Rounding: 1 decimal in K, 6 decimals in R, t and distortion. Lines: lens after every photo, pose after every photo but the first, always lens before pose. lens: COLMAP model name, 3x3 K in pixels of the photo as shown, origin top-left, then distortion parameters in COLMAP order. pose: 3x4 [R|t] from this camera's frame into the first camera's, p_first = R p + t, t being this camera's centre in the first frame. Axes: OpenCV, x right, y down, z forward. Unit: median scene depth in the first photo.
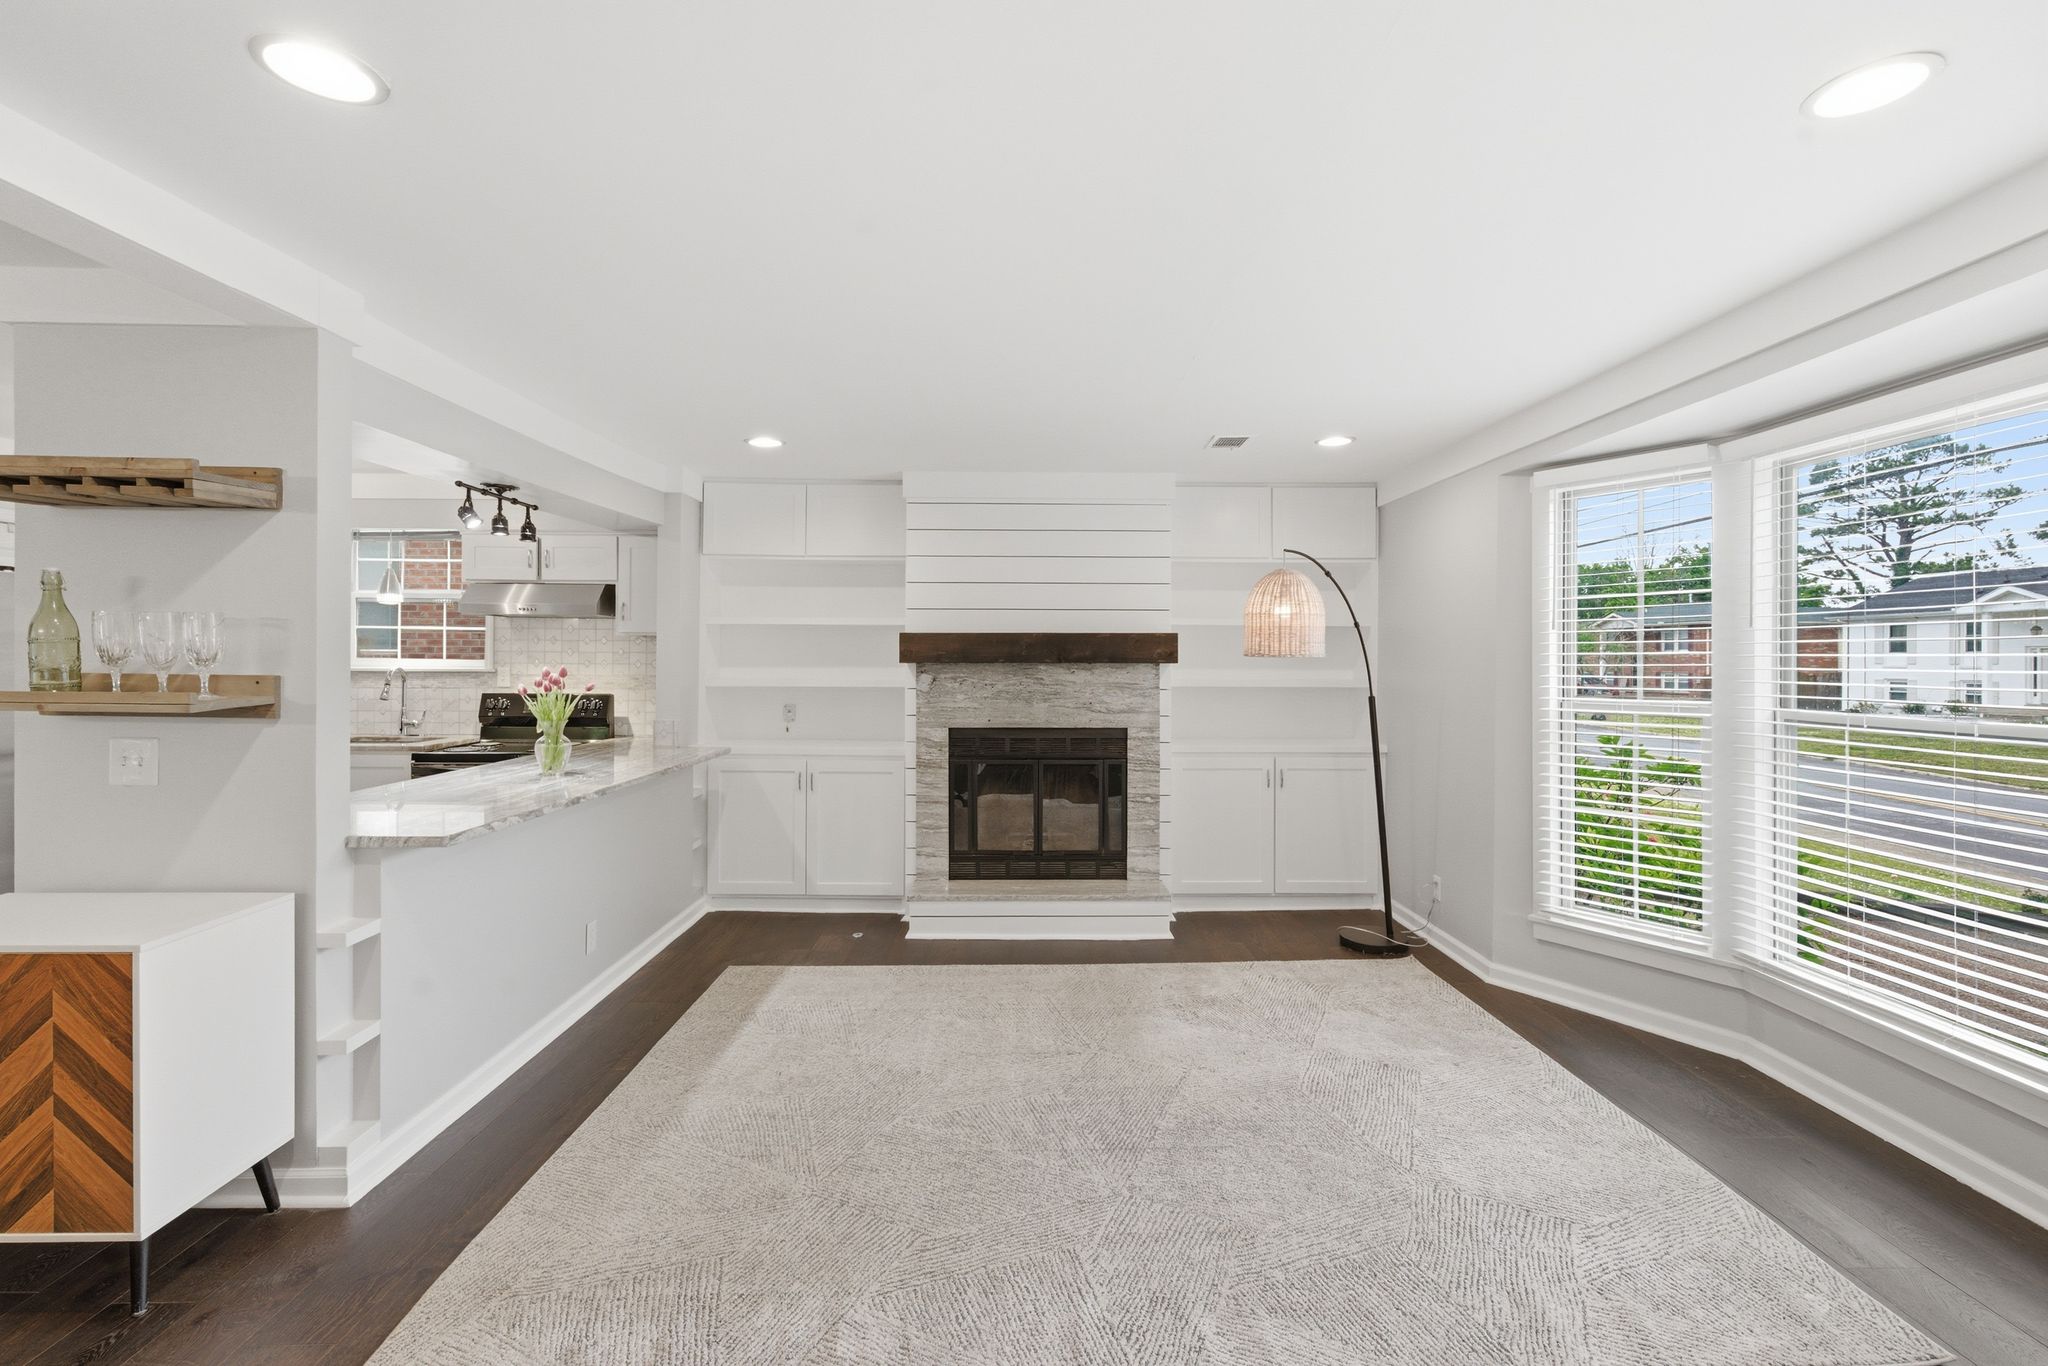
lens RADIAL K [[877.1, 0, 1030.0], [0, 877.1, 659.6], [0, 0, 1]] dist [-0.000120, -0.000689]
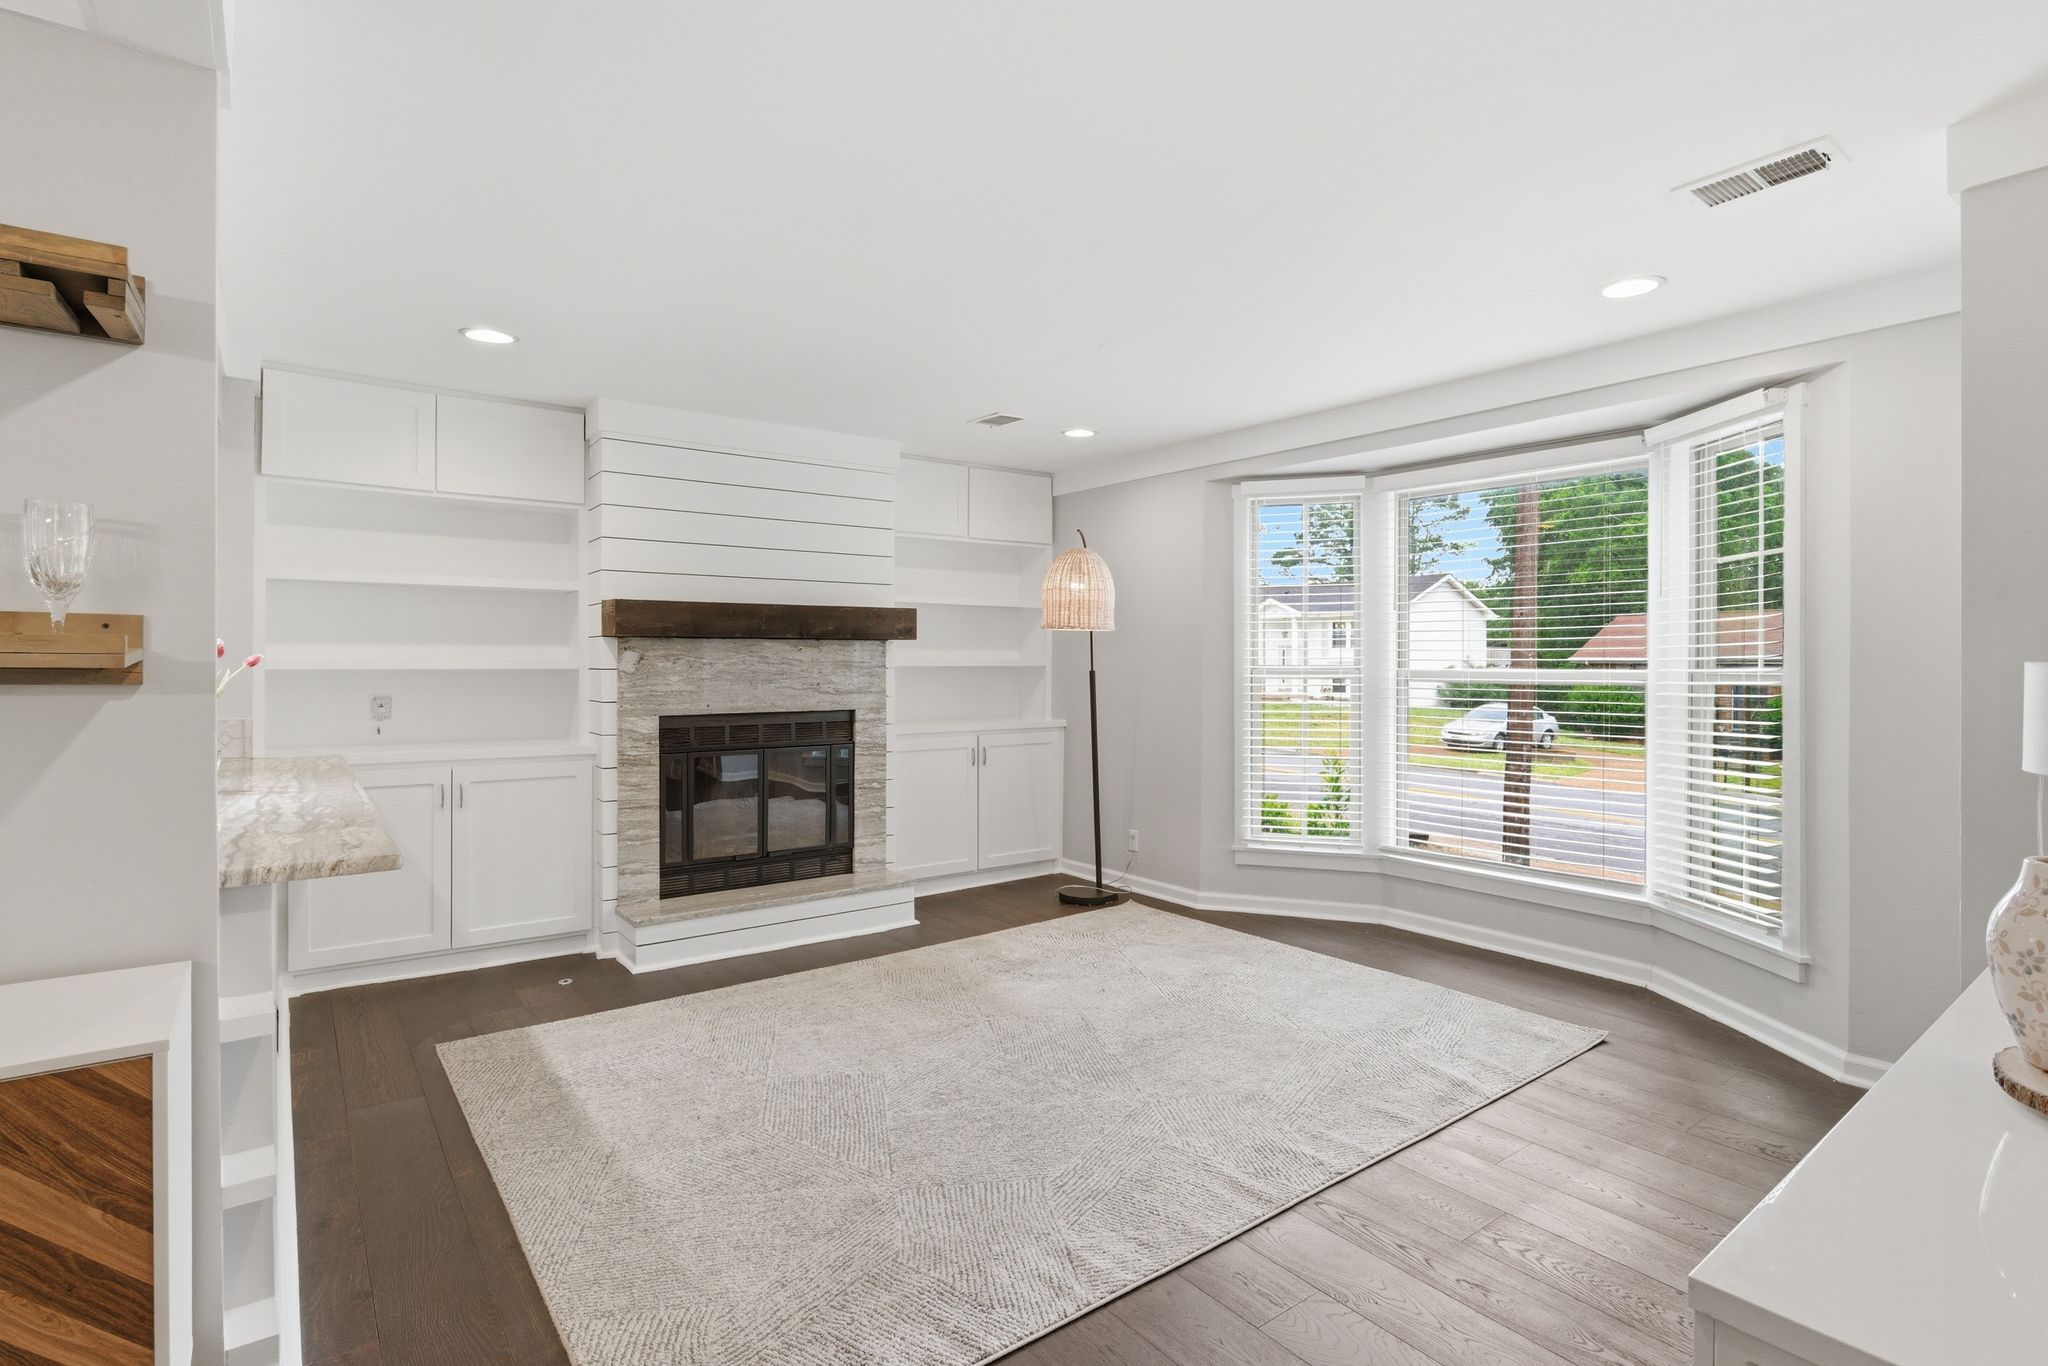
lens RADIAL K [[997.6, 0, 1032.9], [0, 997.6, 666.9], [0, 0, 1]] dist [-0.009438, -0.000719]
pose [[0.810737, -0.006465, 0.585374, -0.465732], [0.001121, 0.999954, 0.009491, 0.029745], [-0.585409, -0.007038, 0.810708, 0.043332]]
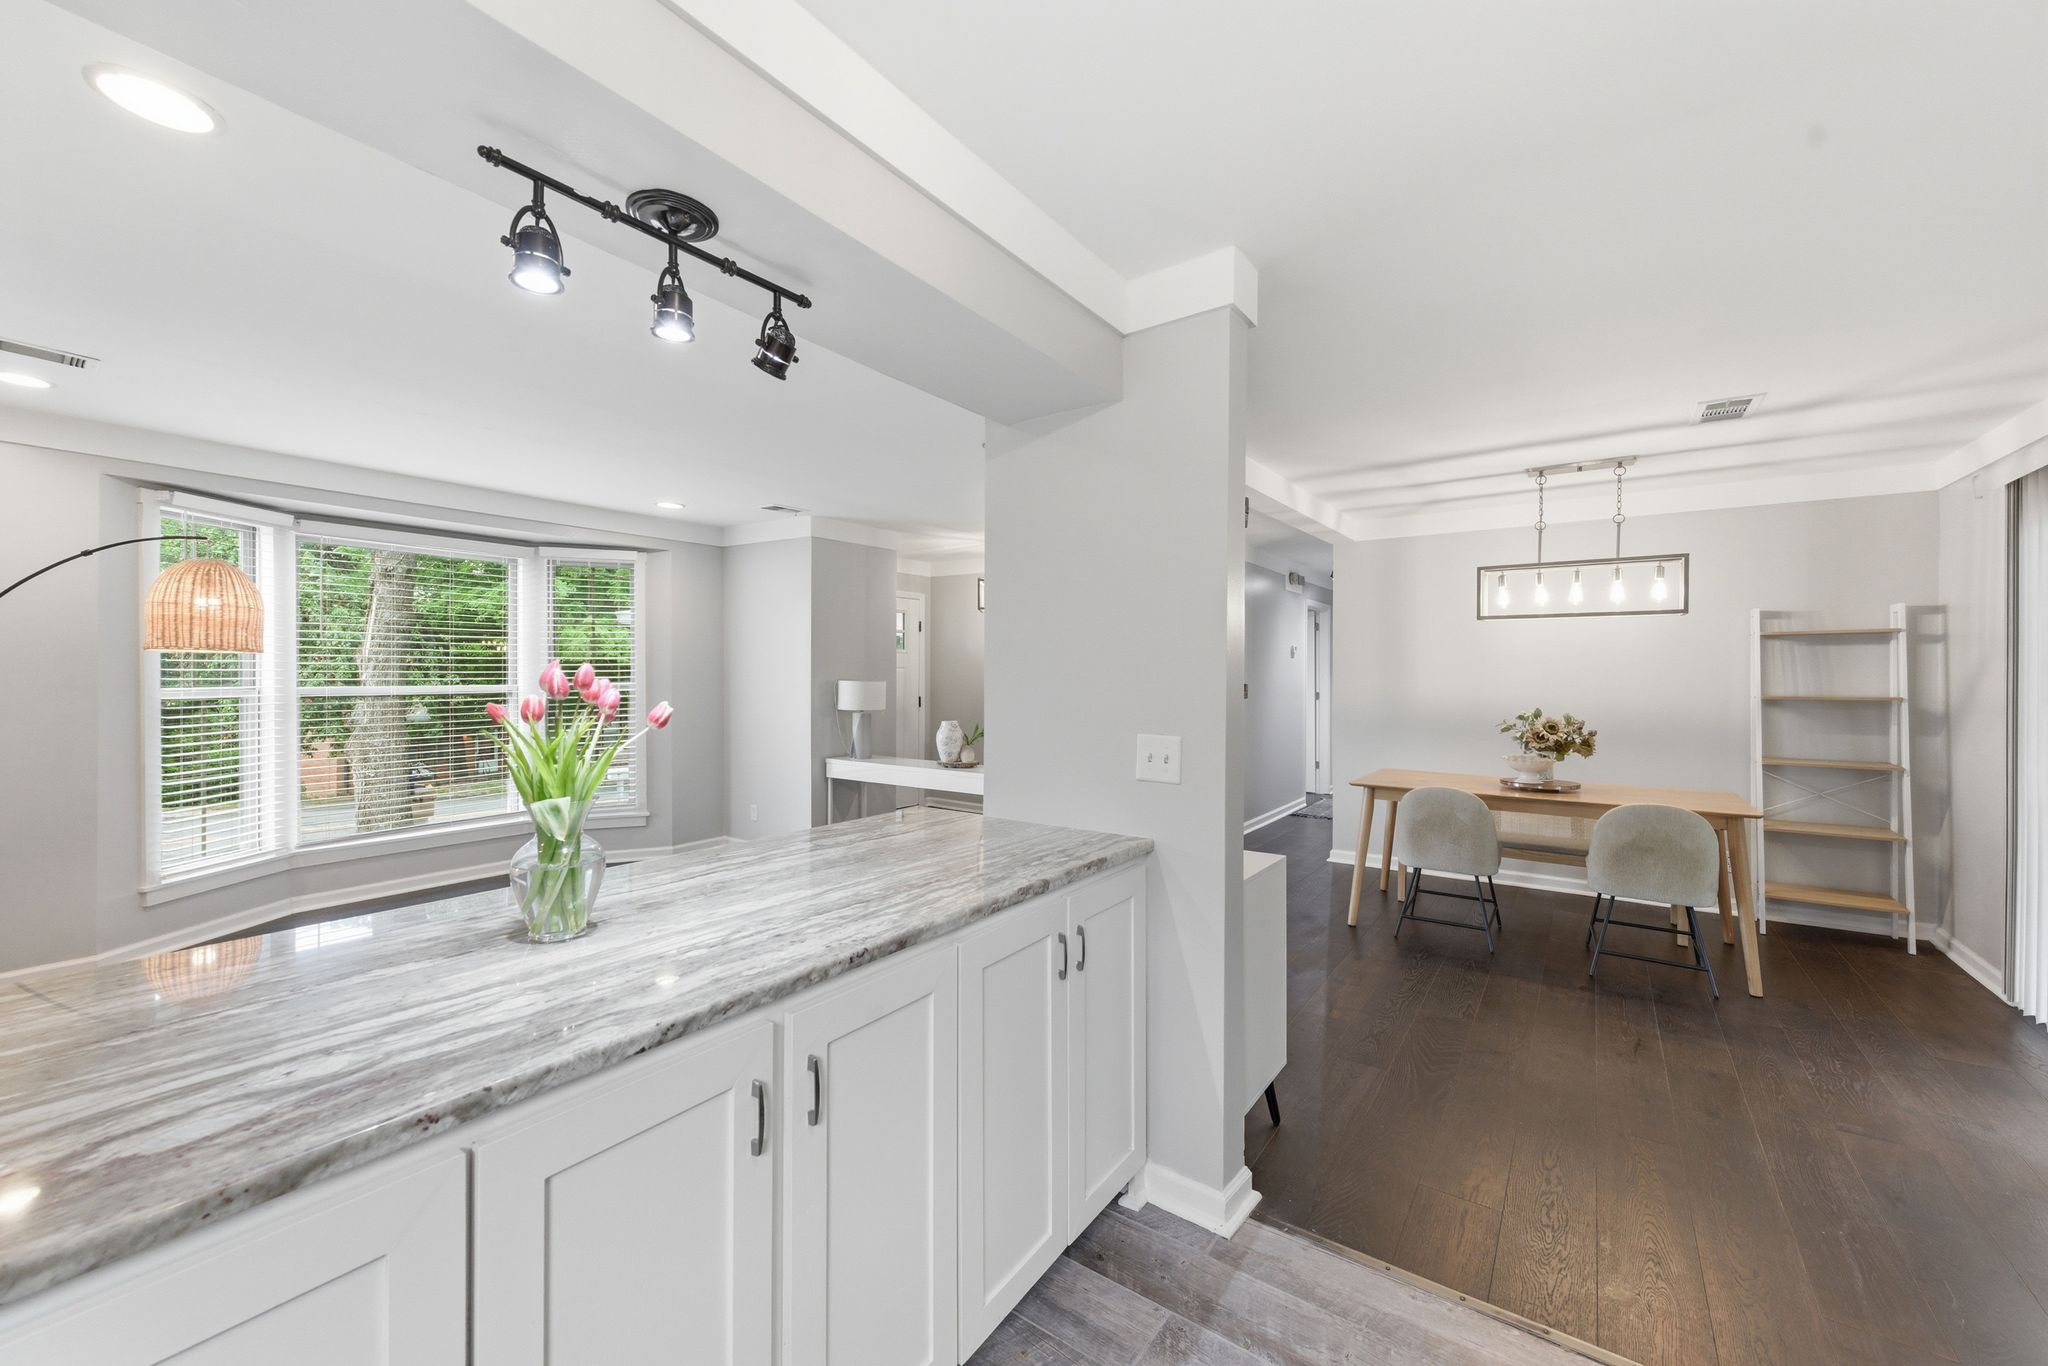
lens RADIAL K [[810.7, 0, 1018.5], [0, 810.7, 672.2], [0, 0, 1]] dist [0.000421, -0.000174]
pose [[-0.798447, -0.006611, 0.602029, -0.928335], [-0.006428, 0.999976, 0.002455, 0.011250], [-0.602031, -0.001910, -0.798470, 1.164873]]
